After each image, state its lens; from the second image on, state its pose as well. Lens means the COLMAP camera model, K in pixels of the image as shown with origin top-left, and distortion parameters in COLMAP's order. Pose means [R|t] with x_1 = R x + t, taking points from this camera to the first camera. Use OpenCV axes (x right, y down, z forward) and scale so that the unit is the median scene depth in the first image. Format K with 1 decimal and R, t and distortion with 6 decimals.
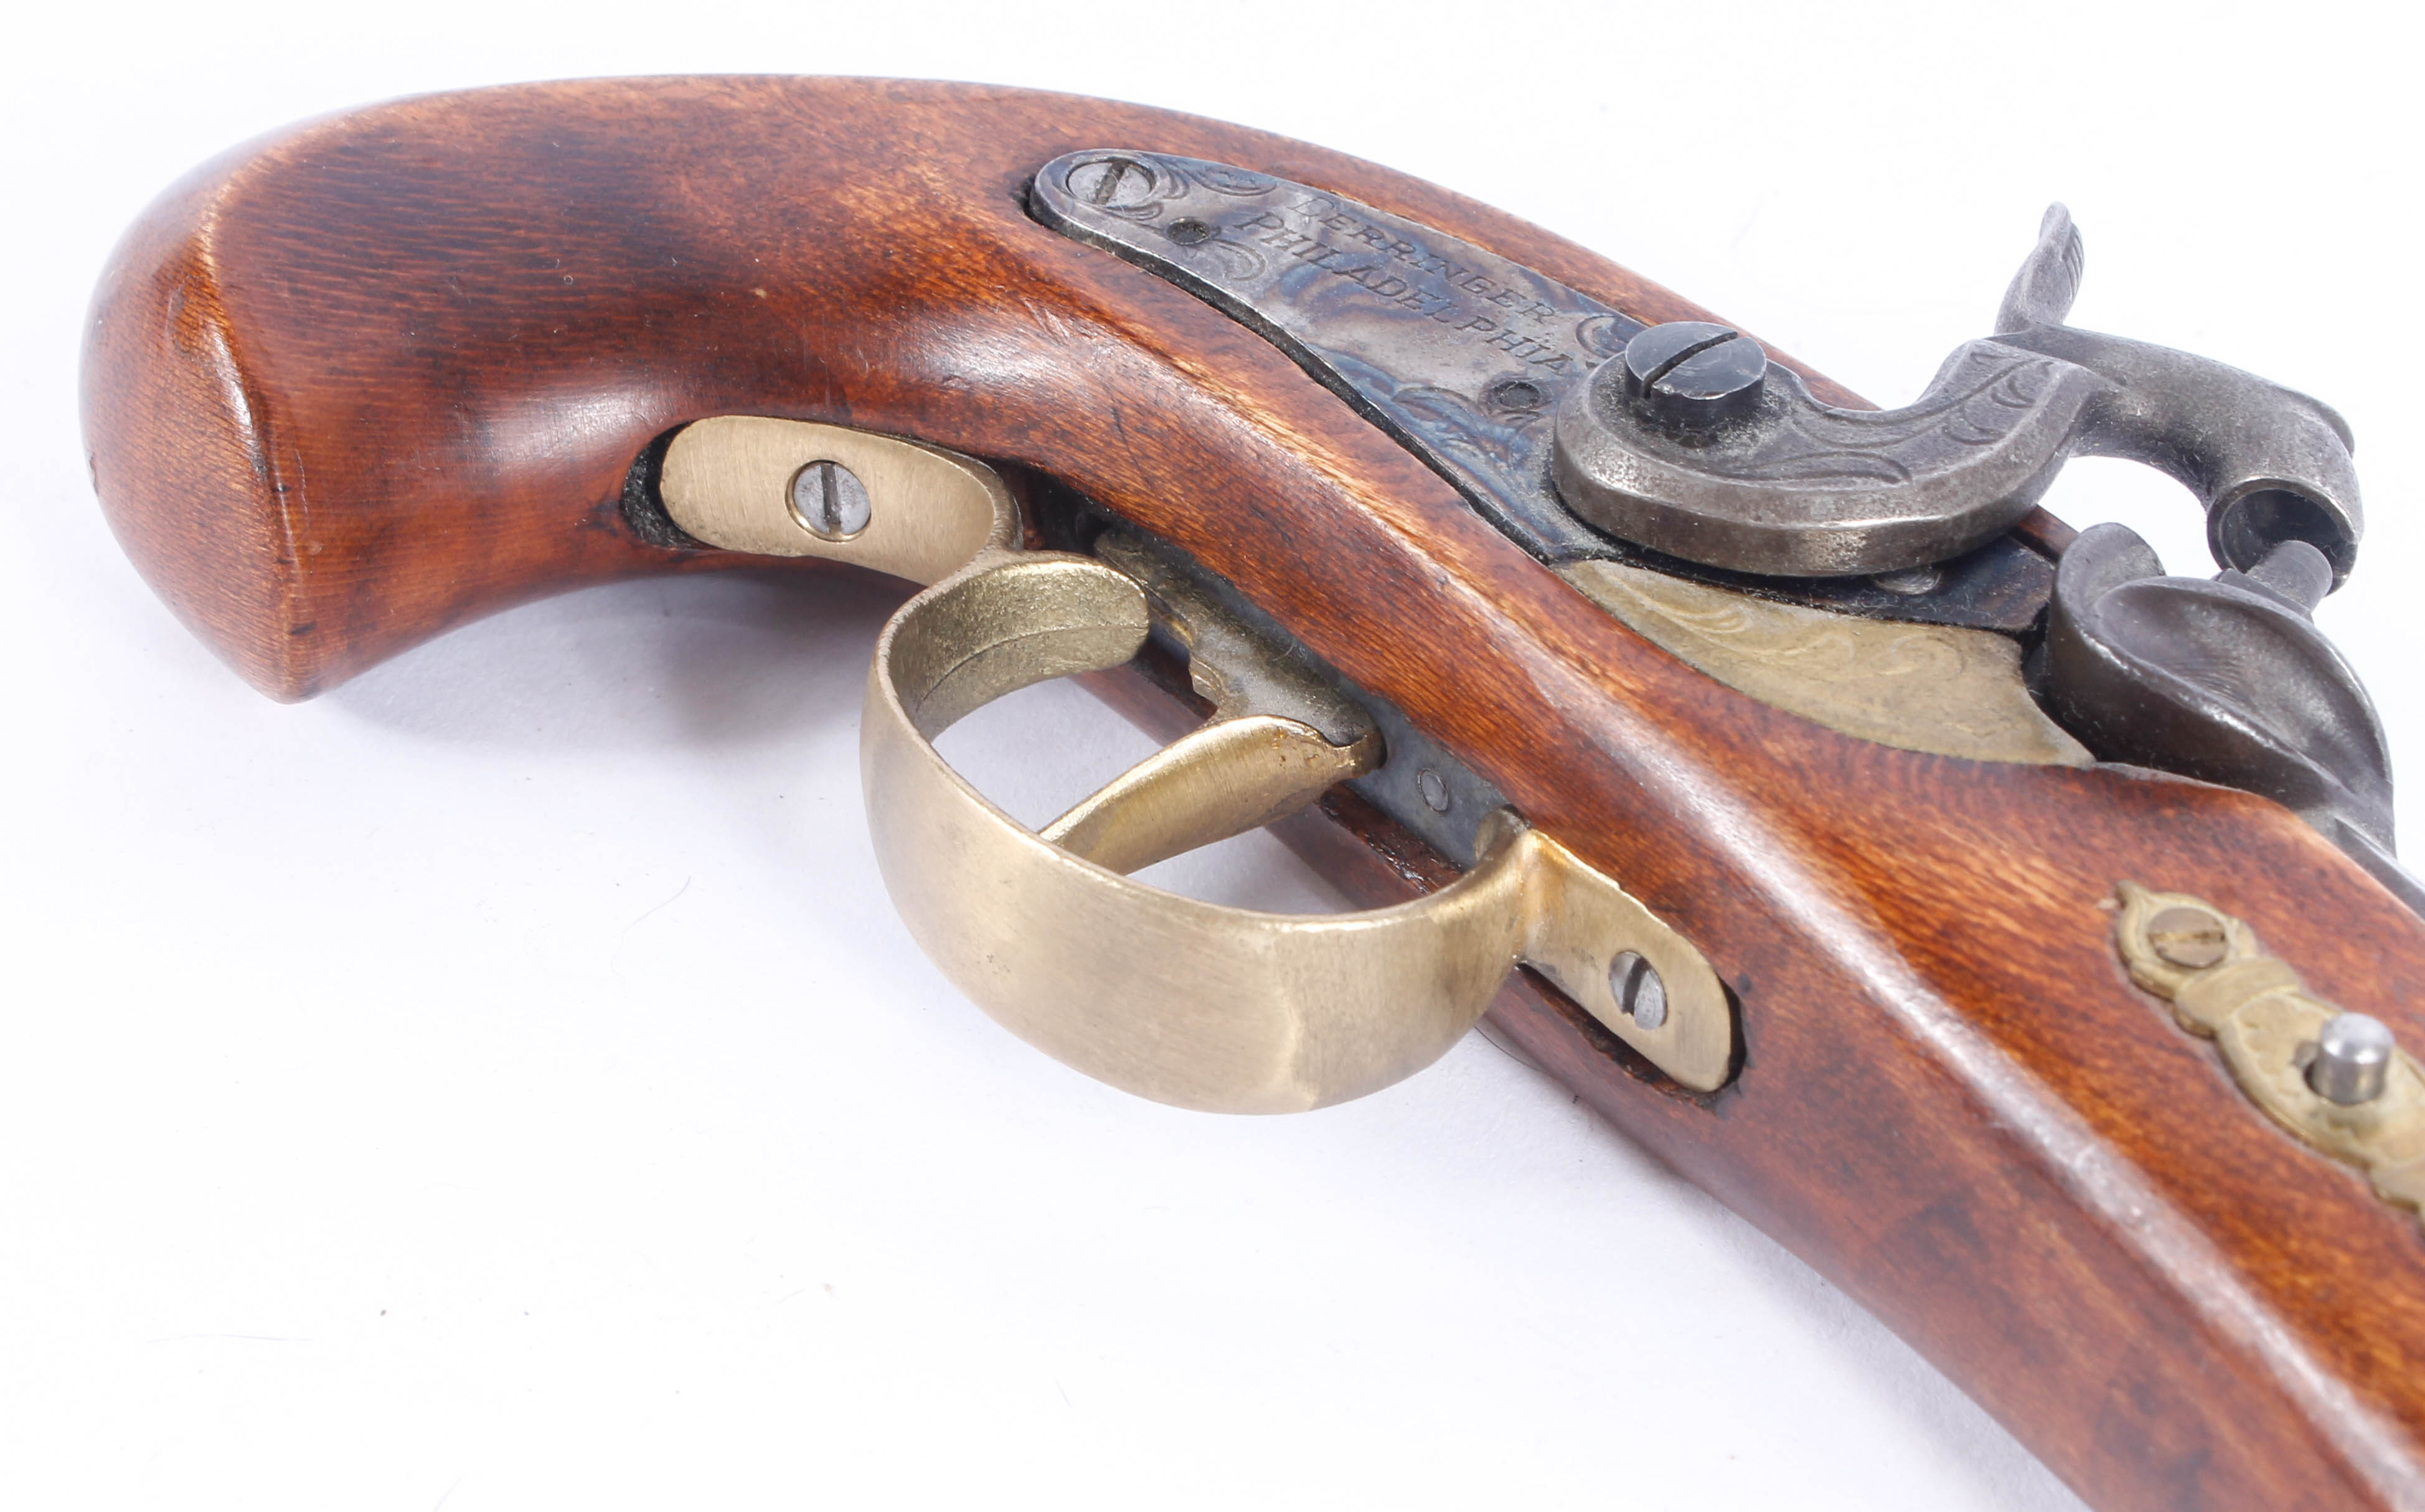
lens RADIAL K [[4824.0, 0, 1115.1], [0, 4824.0, 697.9], [0, 0, 1]] dist [0.005855, 0.000000]
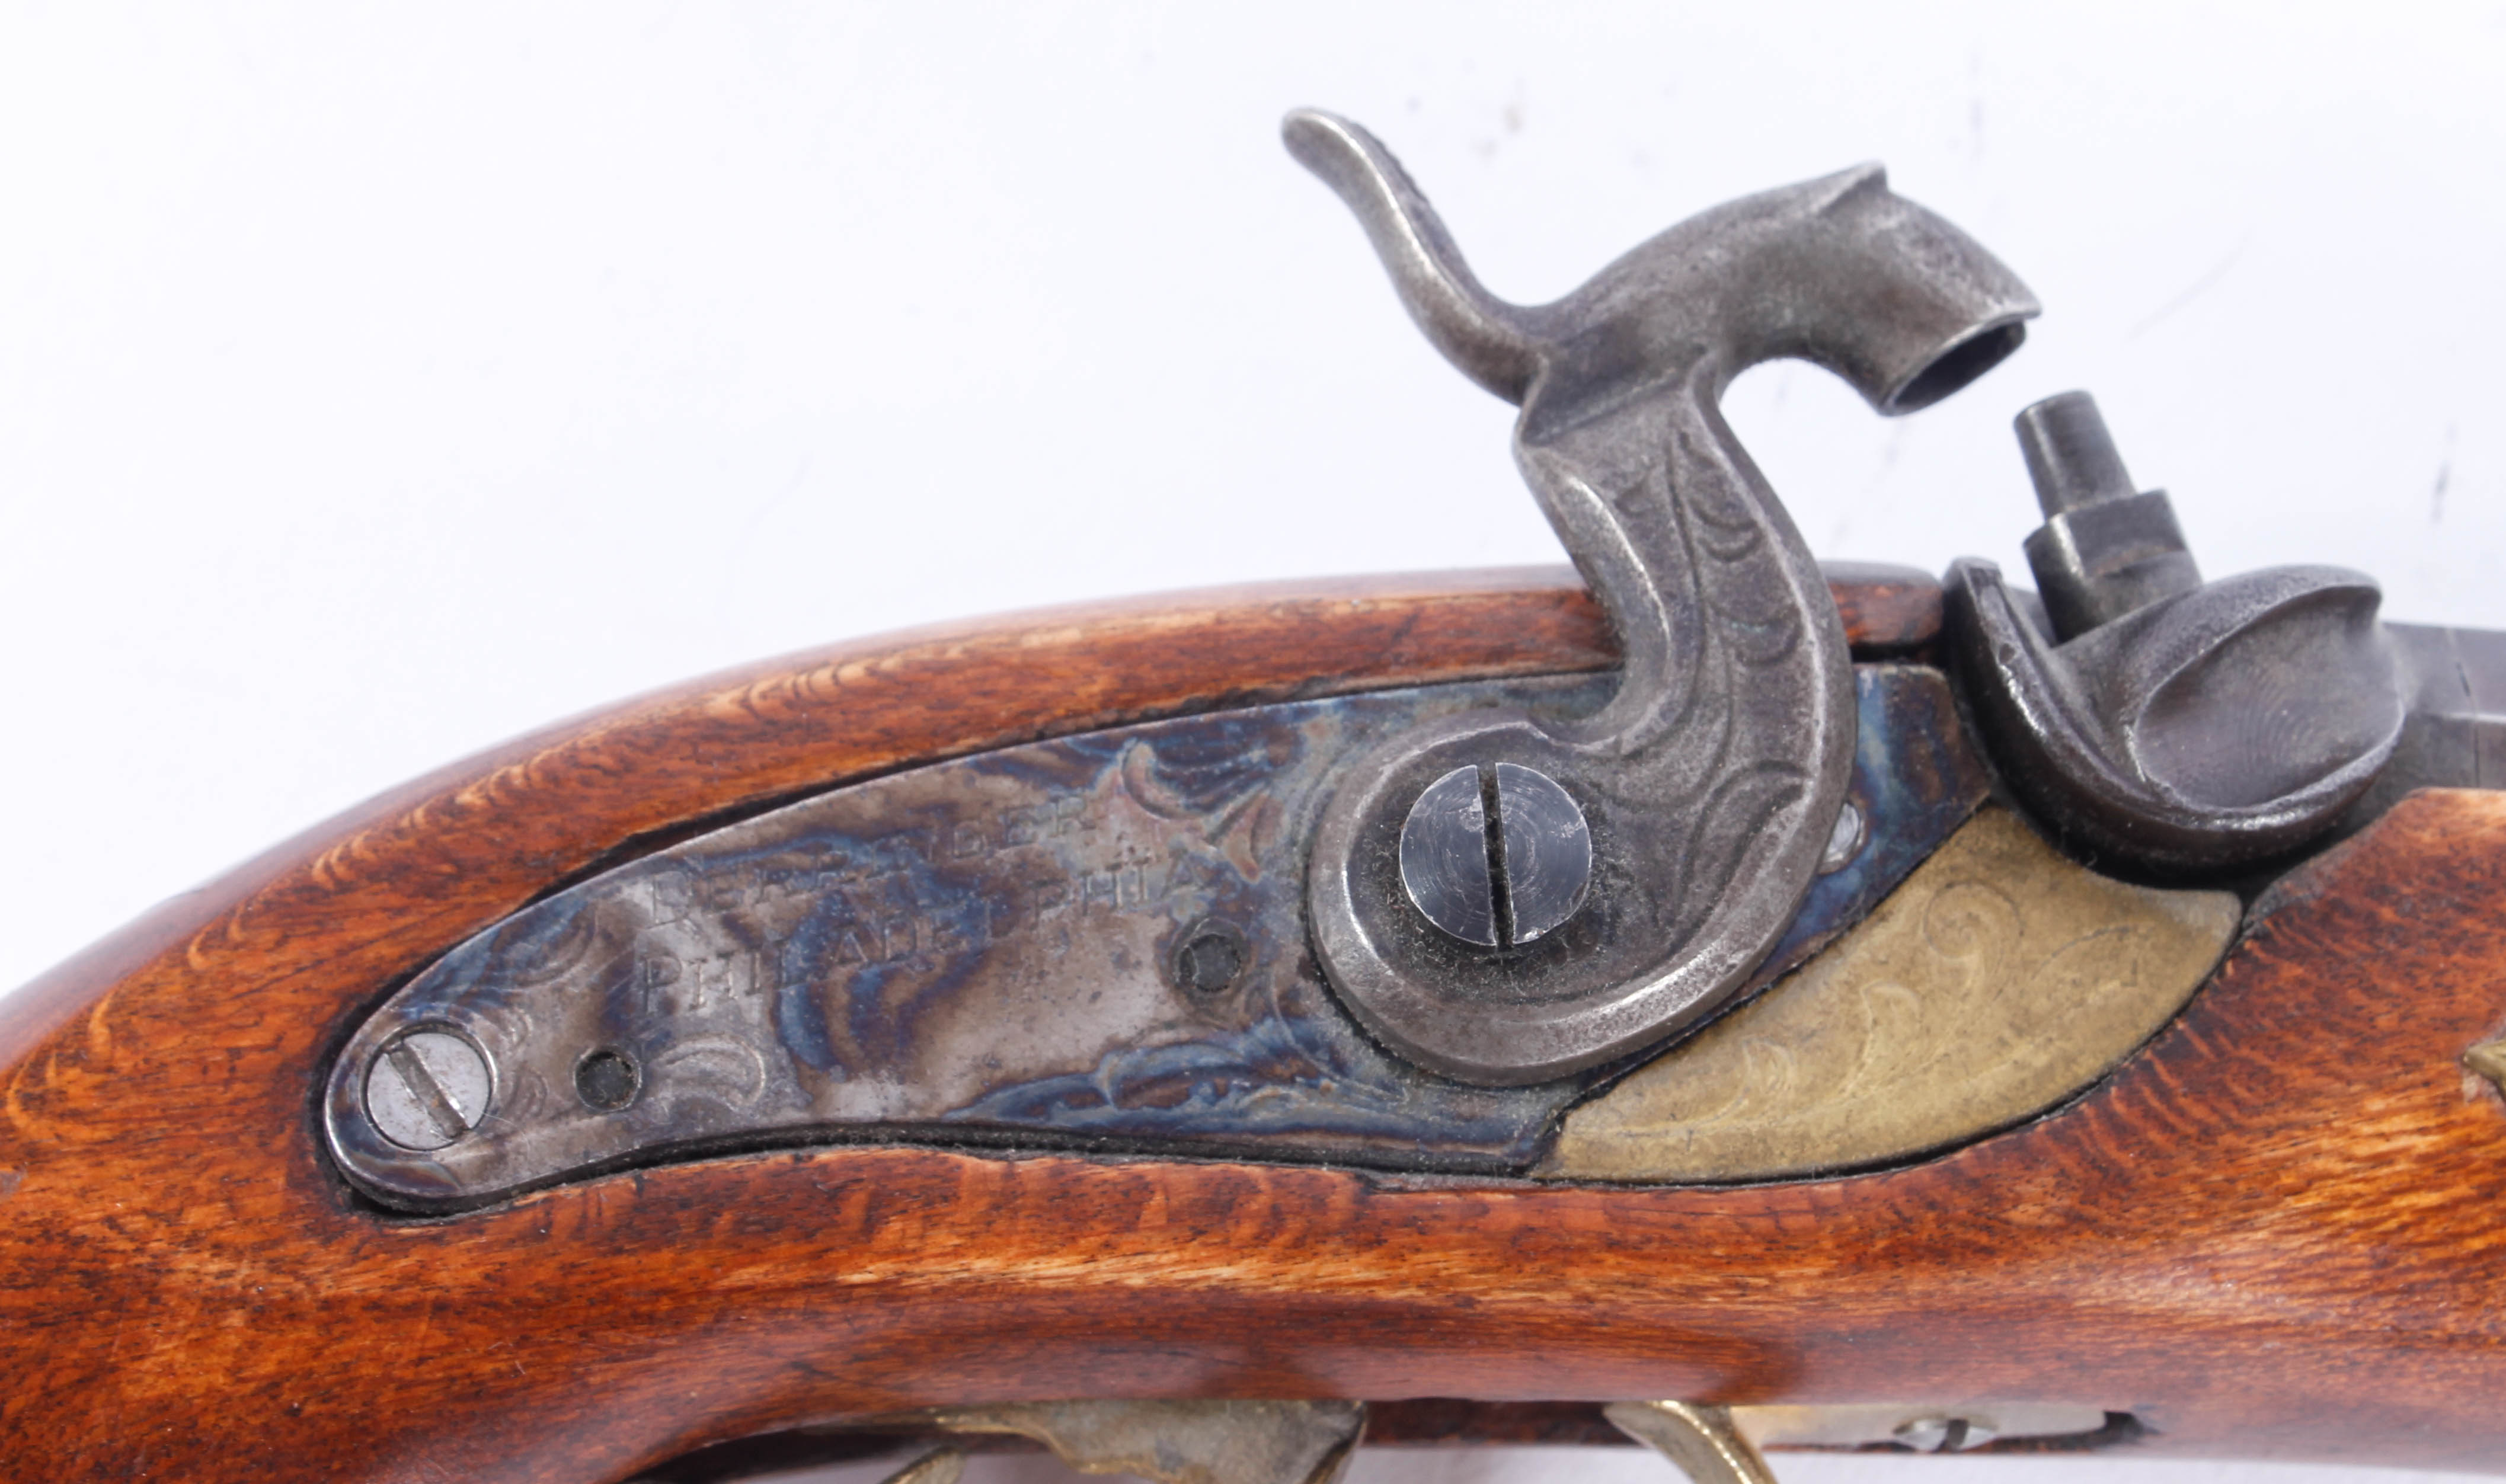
lens RADIAL K [[4719.8, 0, 1260.9], [0, 4719.8, 692.6], [0, 0, 1]] dist [0.009917, 0.000000]
pose [[0.590035, -0.768165, 0.248557, -0.059060], [0.499044, 0.588997, 0.635640, -0.548124], [-0.634676, -0.251009, 0.730877, 0.494779]]
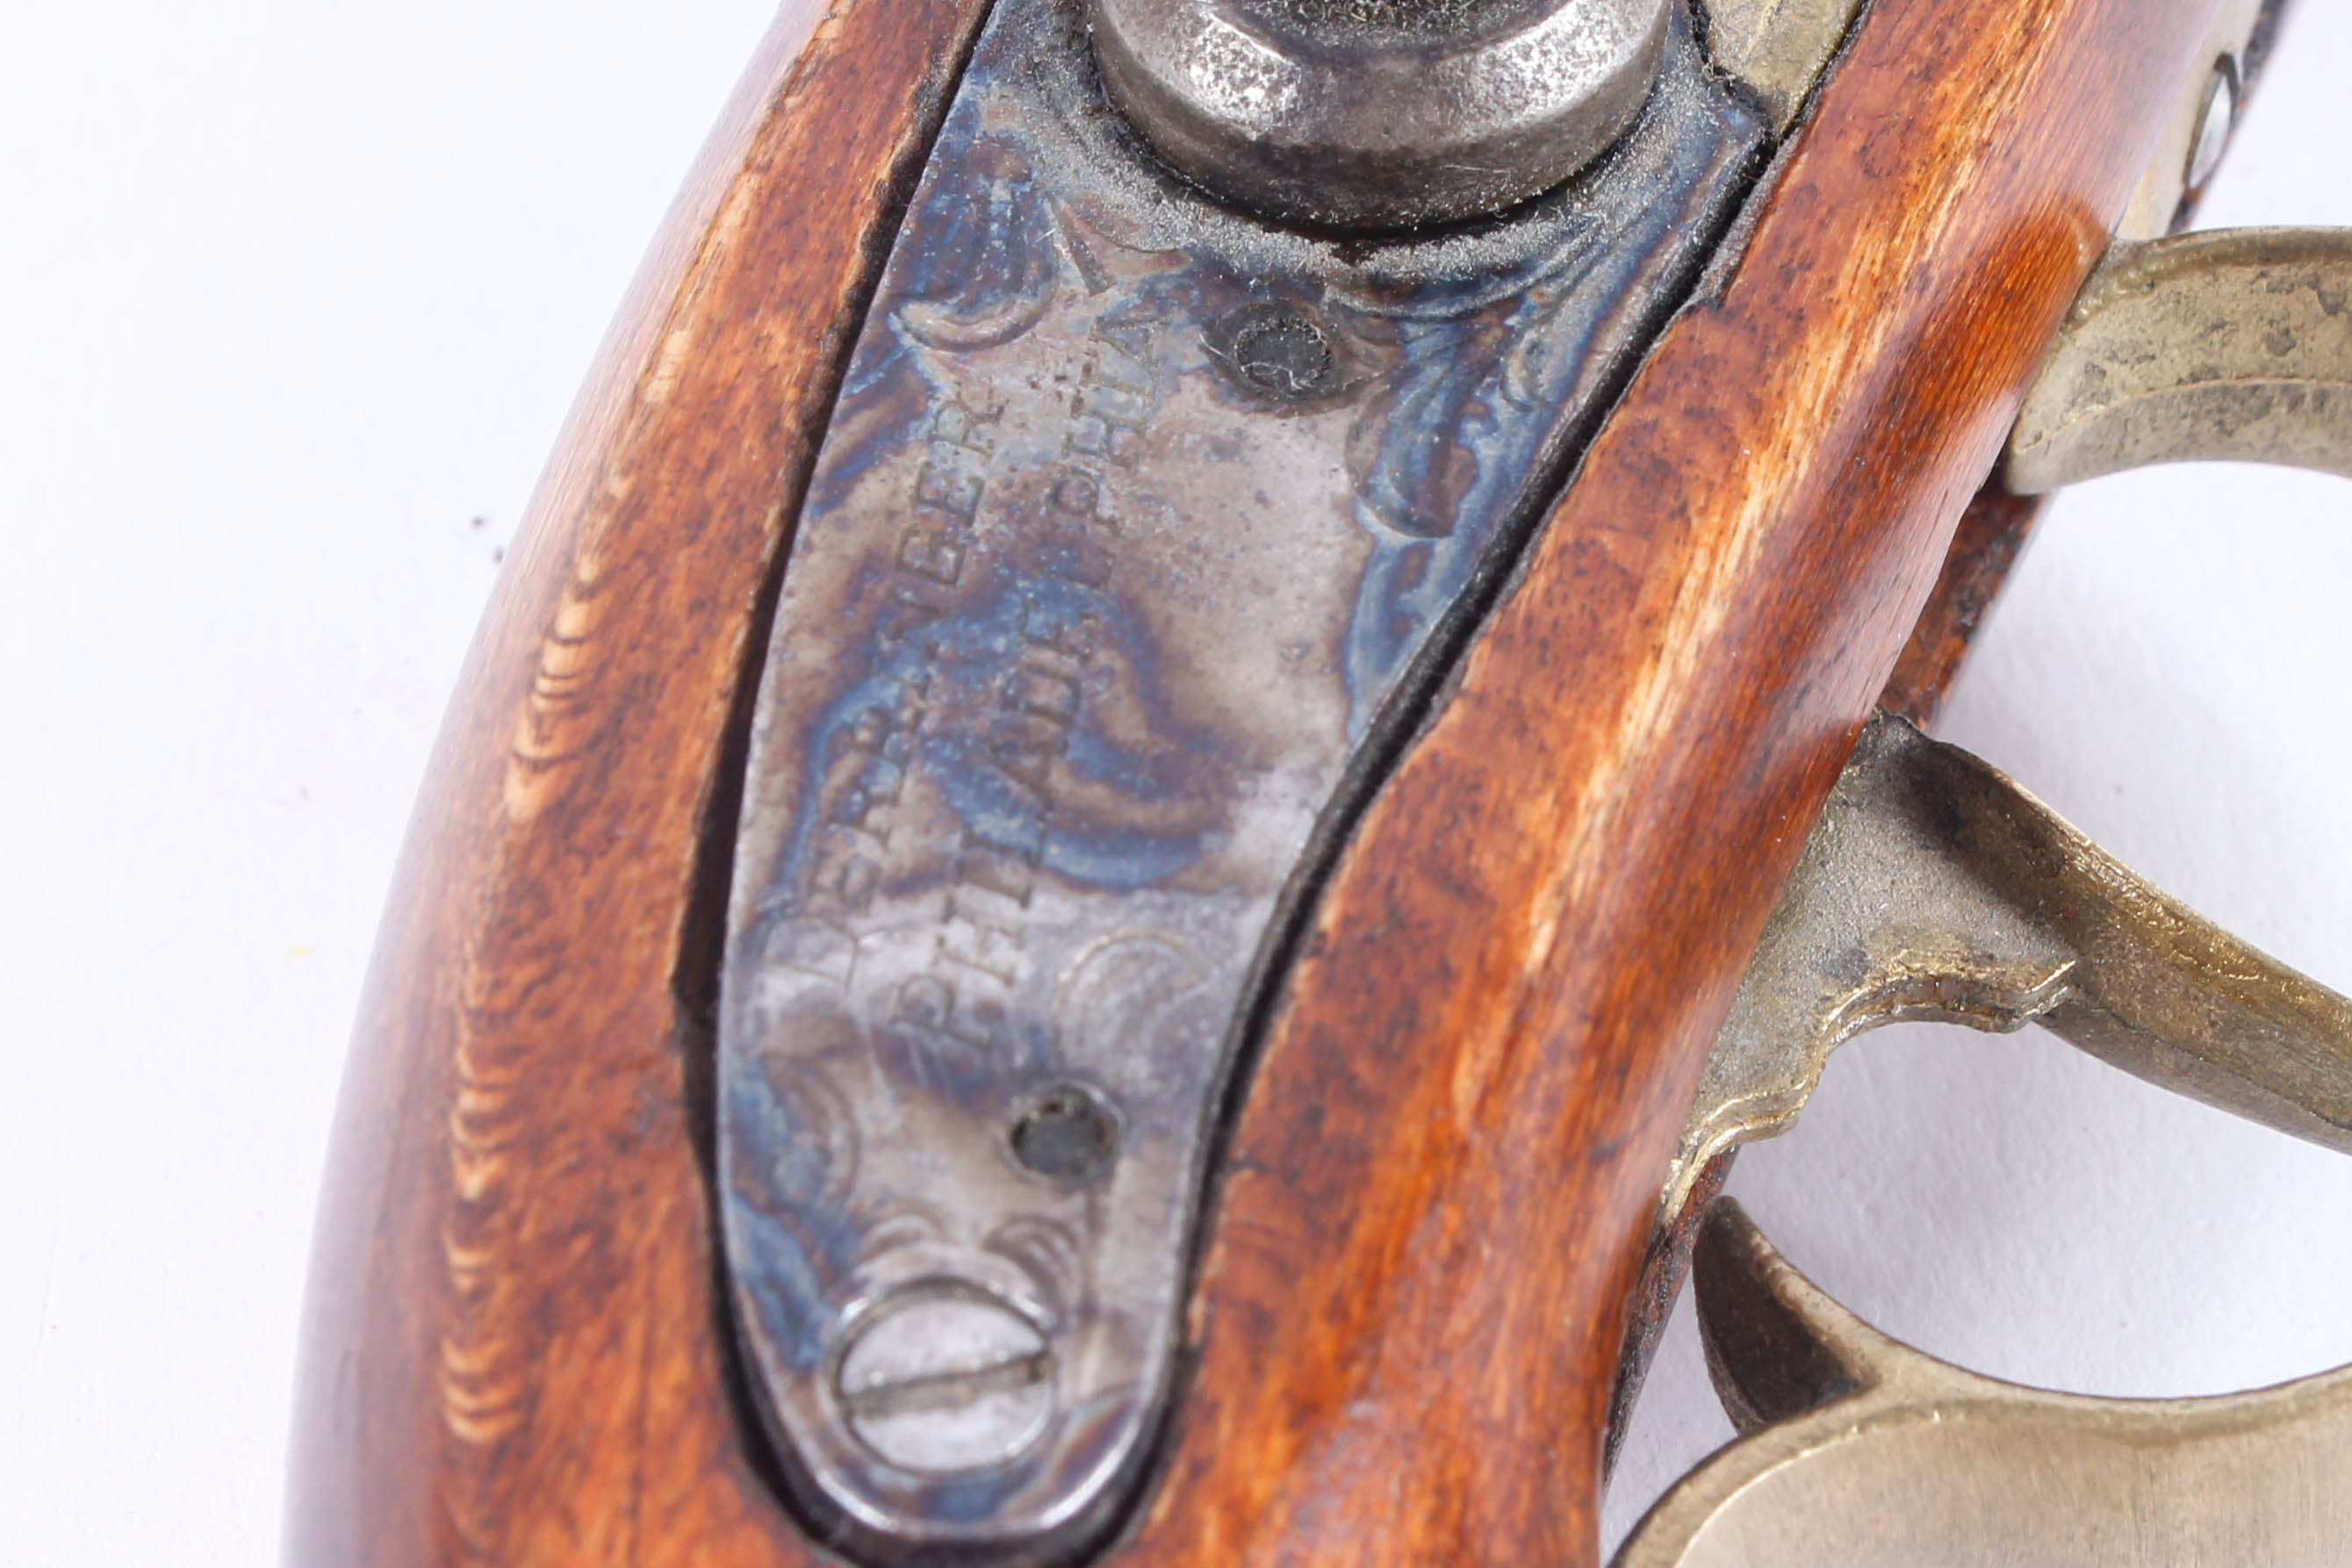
lens RADIAL K [[6998.9, 0, 1191.9], [0, 6998.9, 775.1], [0, 0, 1]] dist [0.031050, 0.000000]
pose [[-0.501172, -0.707797, 0.497846, -0.277779], [0.493448, 0.238859, 0.836334, -0.627725], [-0.710870, 0.664808, 0.229552, 0.899333]]
